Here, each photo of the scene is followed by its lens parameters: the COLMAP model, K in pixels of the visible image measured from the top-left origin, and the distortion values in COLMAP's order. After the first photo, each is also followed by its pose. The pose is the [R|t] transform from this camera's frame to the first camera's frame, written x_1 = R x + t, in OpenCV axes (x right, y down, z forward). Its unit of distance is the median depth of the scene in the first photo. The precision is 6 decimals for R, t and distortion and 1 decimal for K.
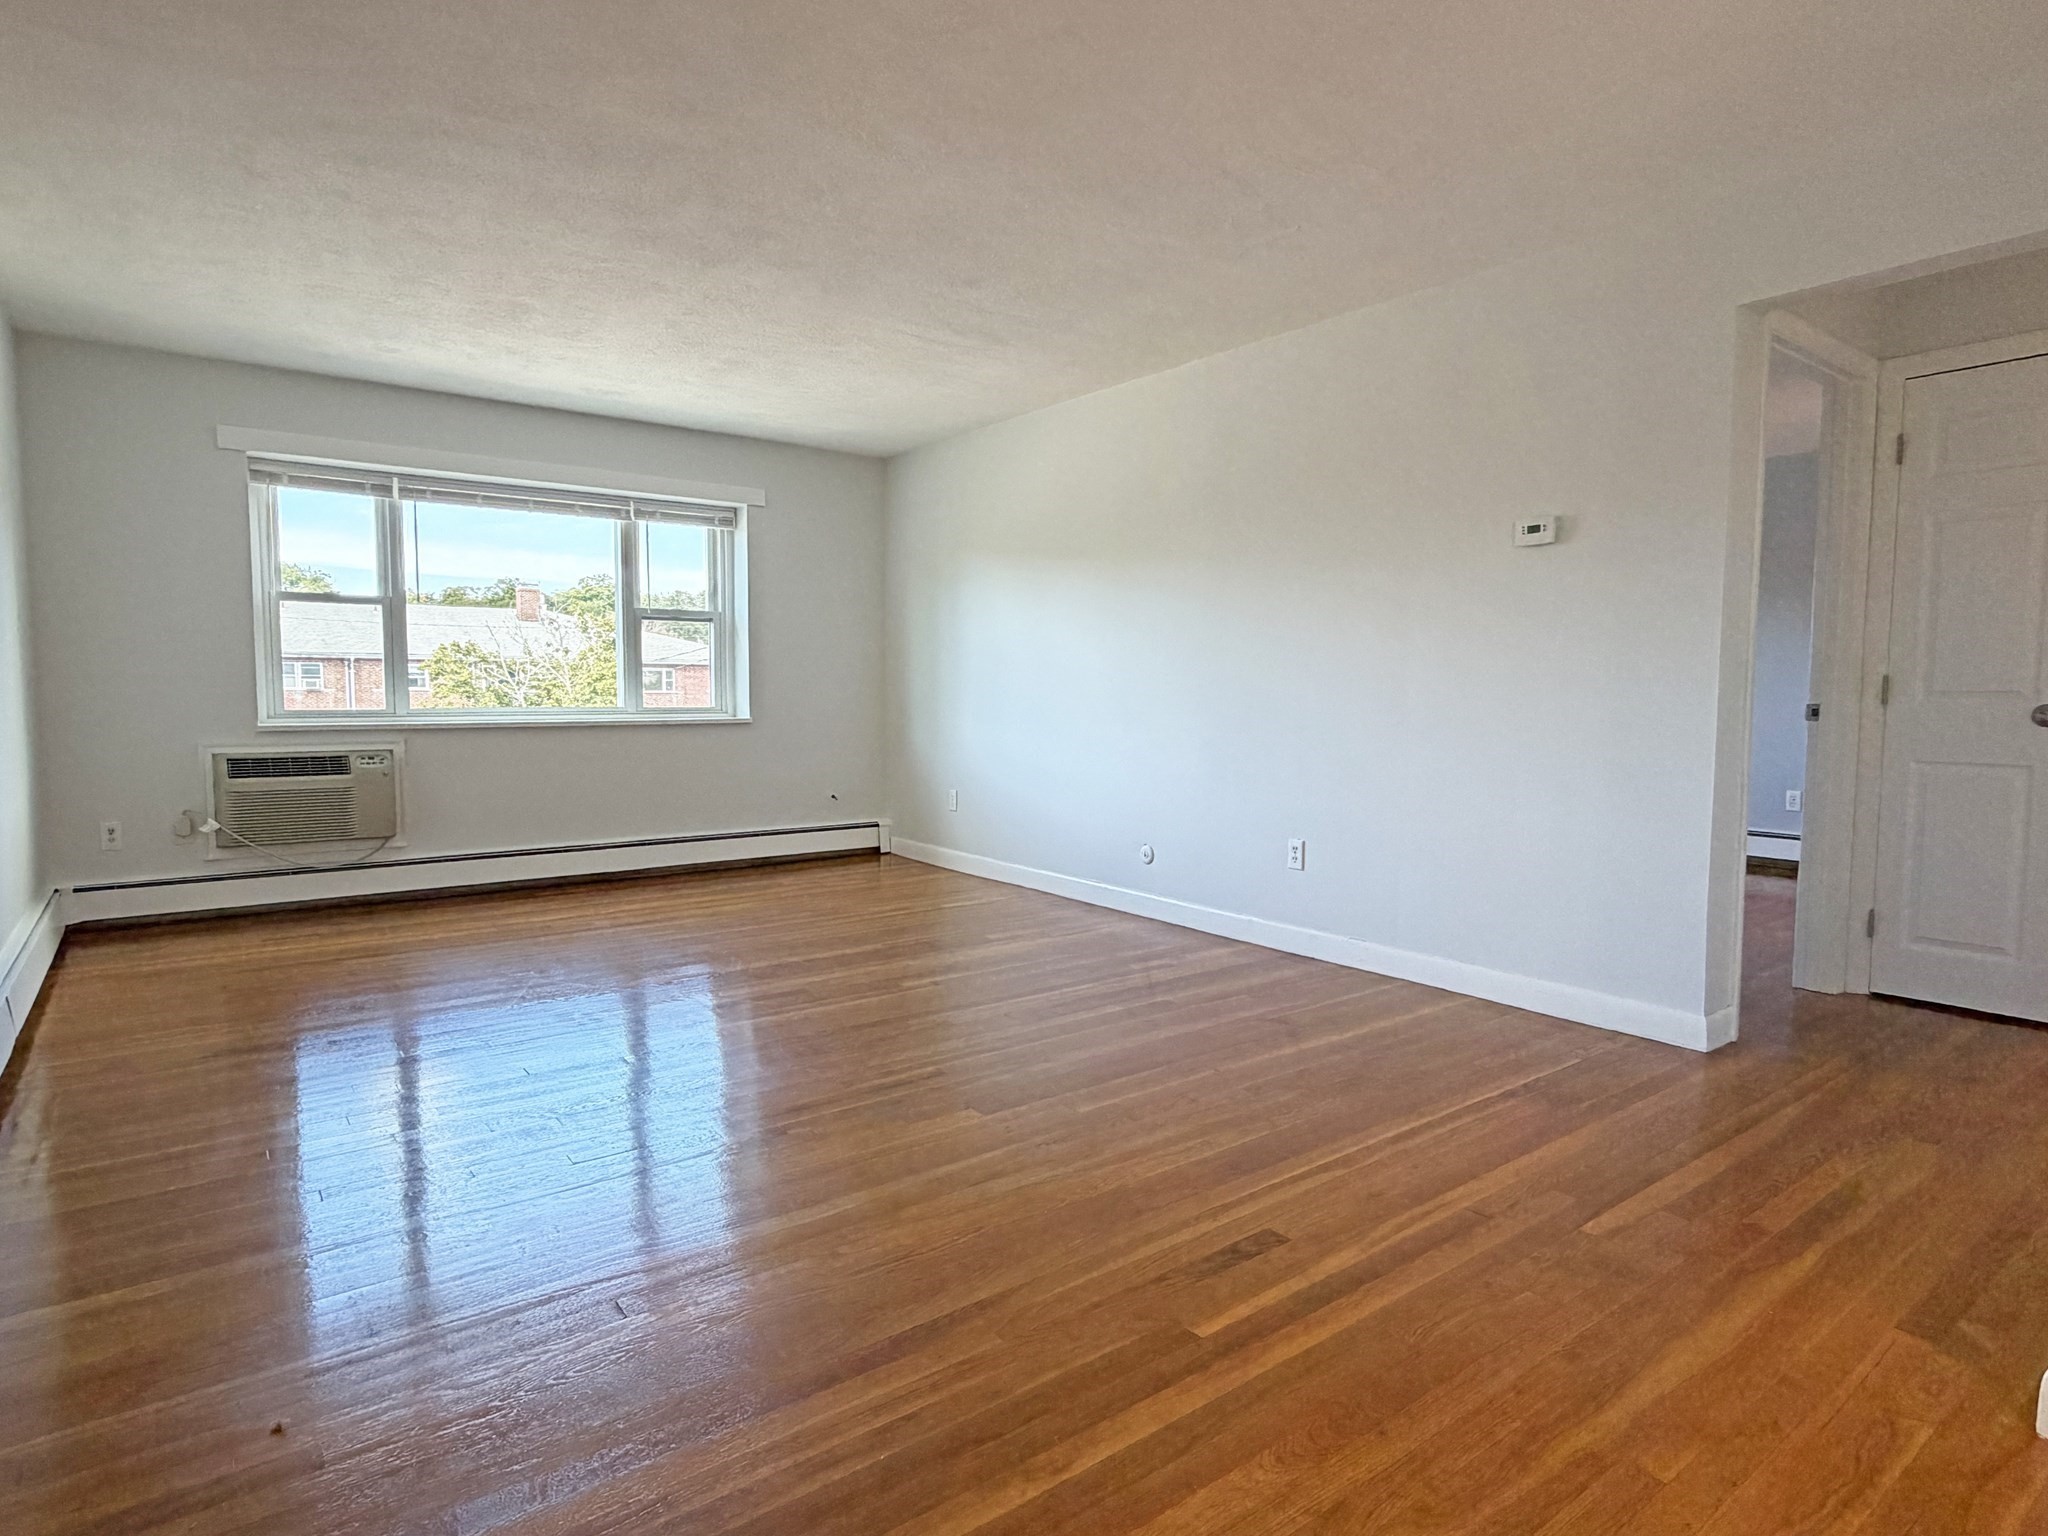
lens RADIAL K [[1116.1, 0, 1024.0], [0, 1116.1, 768.0], [0, 0, 1]] dist [-0.001600, 0.000516]
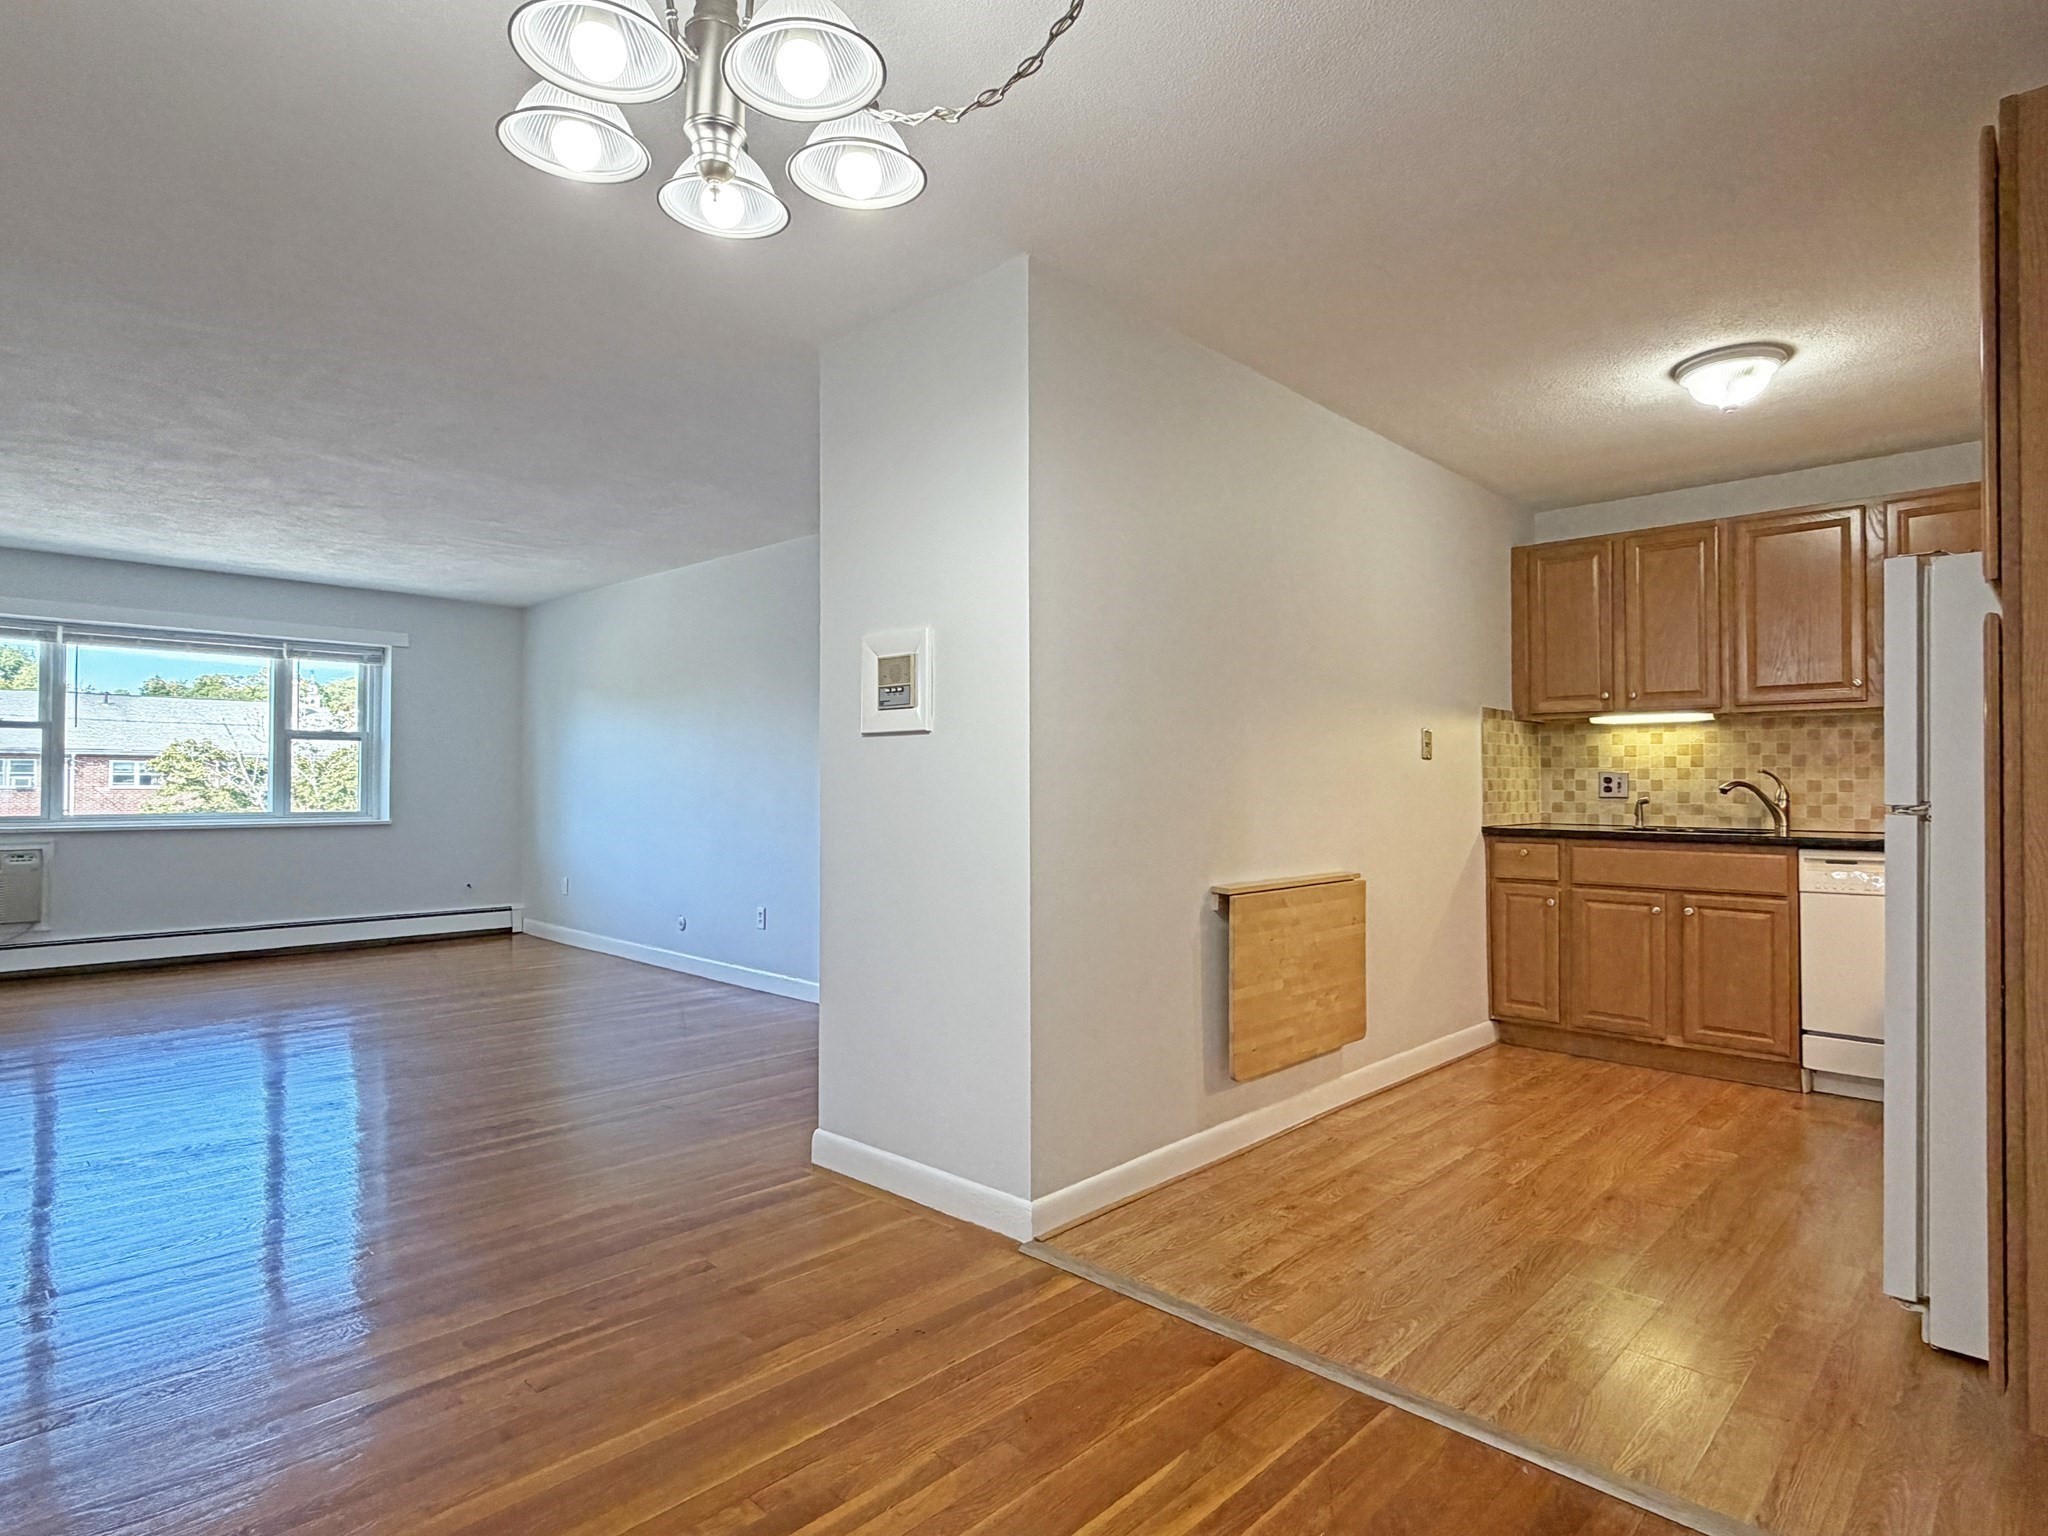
lens RADIAL K [[1116.1, 0, 1024.0], [0, 1116.1, 768.0], [0, 0, 1]] dist [-0.001600, 0.000516]
pose [[0.987245, 0.000866, 0.159208, 0.278783], [0.012662, 0.996391, -0.083937, 0.009872], [-0.158706, 0.084882, 0.983670, -0.348009]]
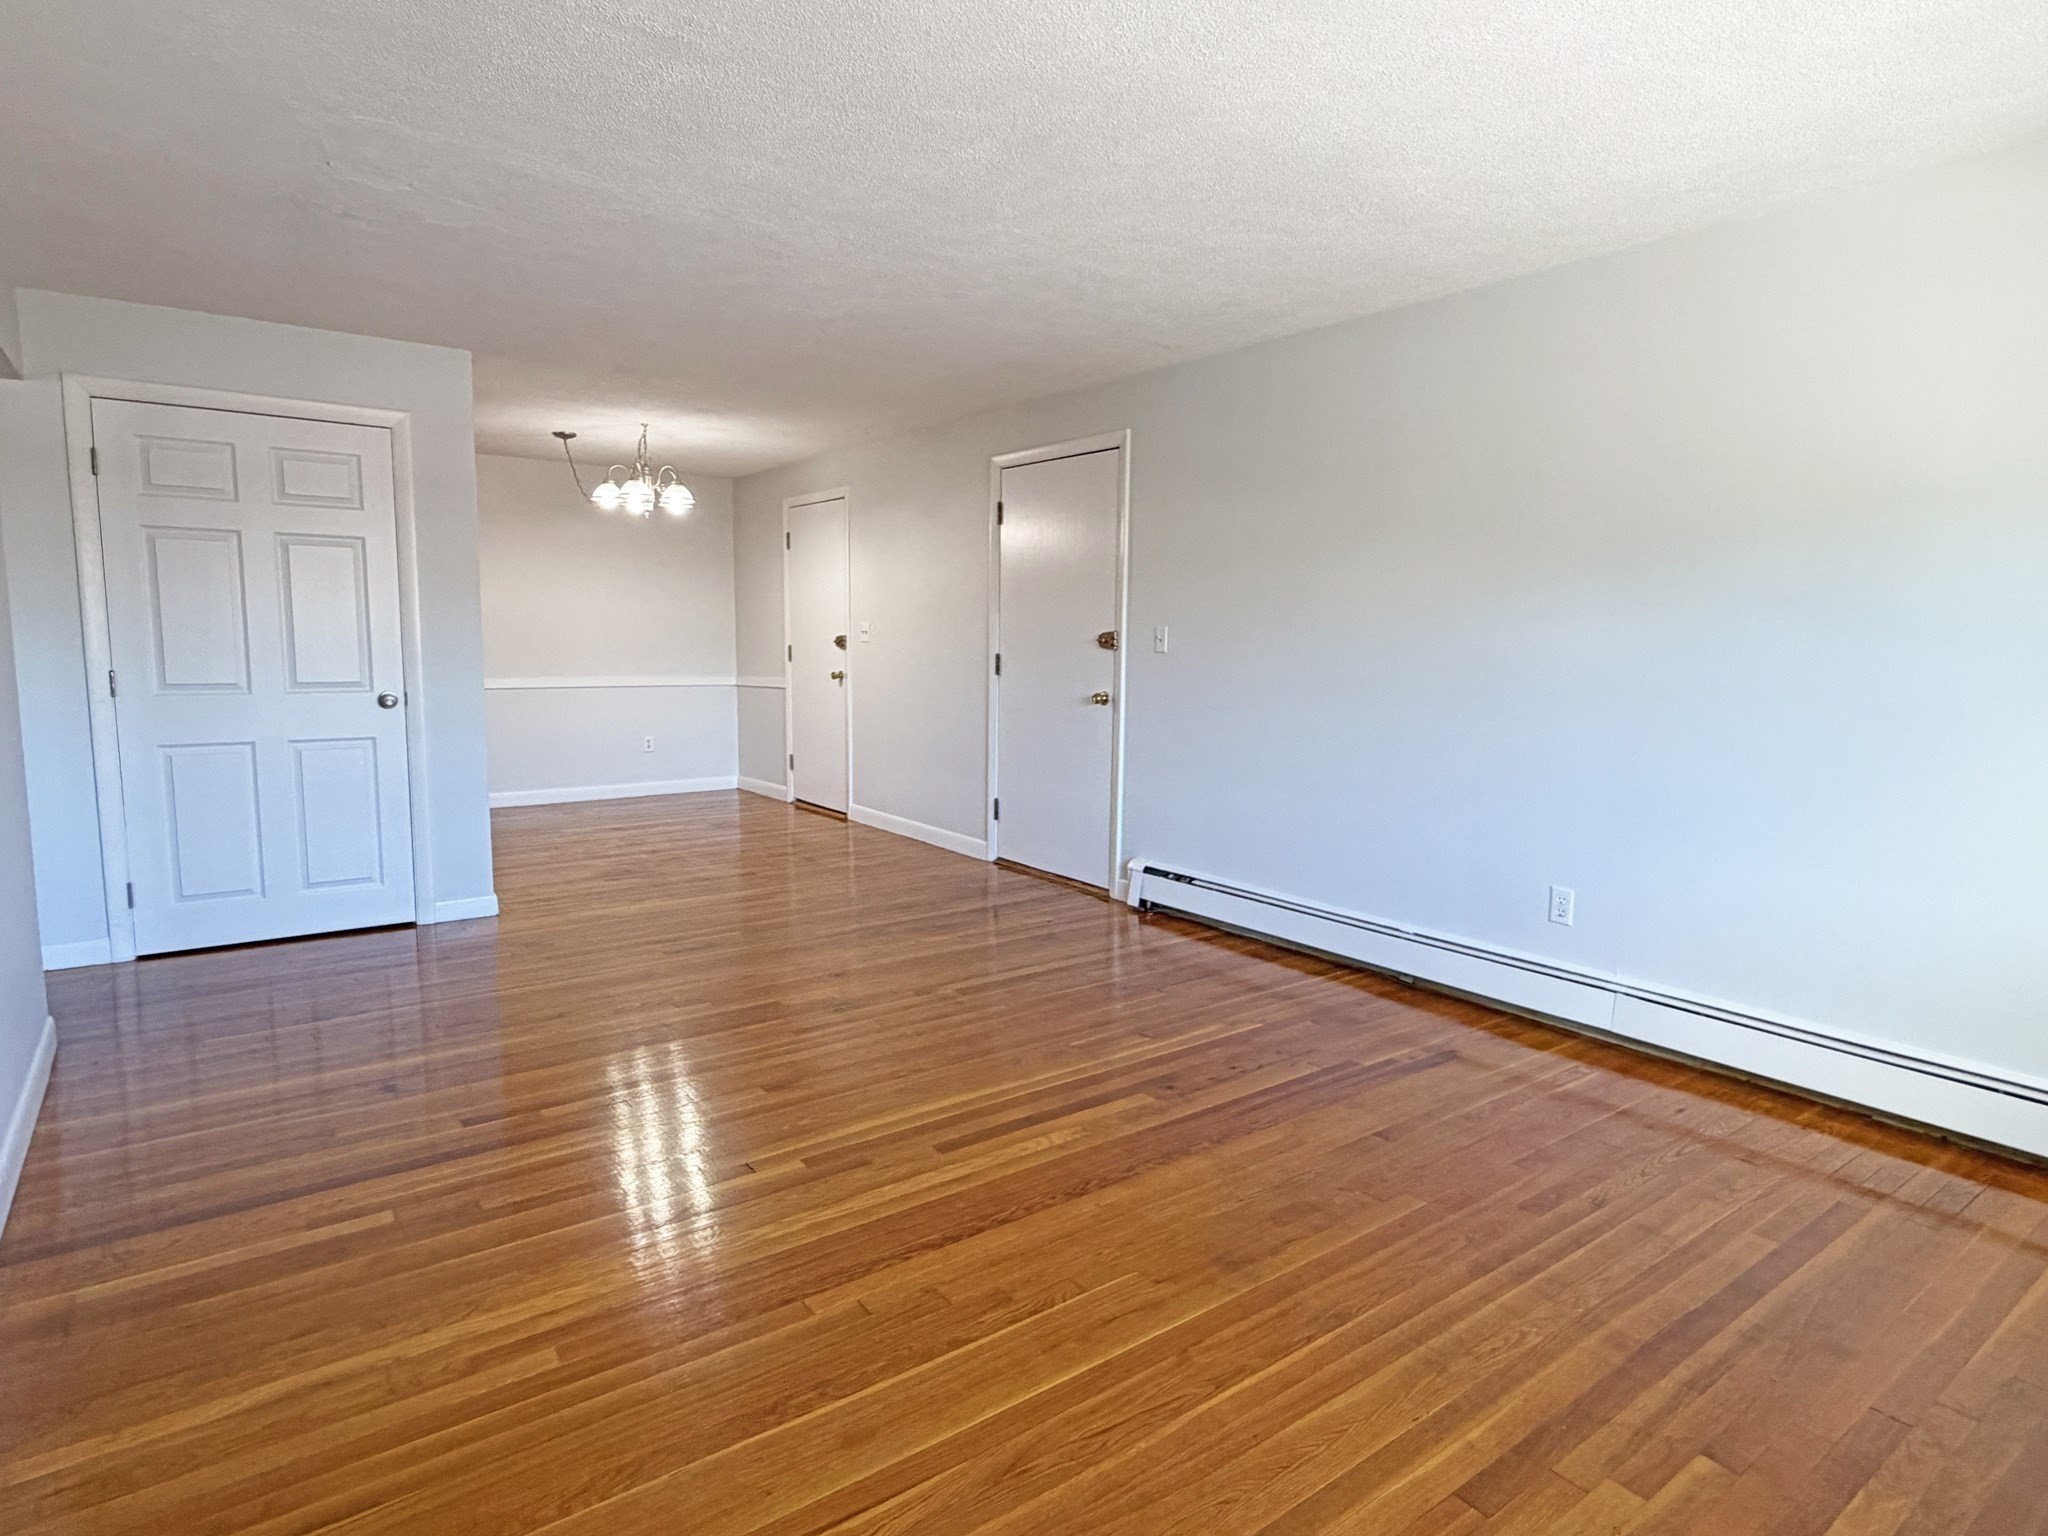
lens RADIAL K [[1133.7, 0, 1034.1], [0, 1133.7, 769.7], [0, 0, 1]] dist [0.000105, -0.000731]
pose [[-0.999798, -0.019499, 0.004939, -0.180105], [-0.018204, 0.981580, 0.190182, -0.129063], [-0.008556, 0.190053, -0.981737, 1.177187]]
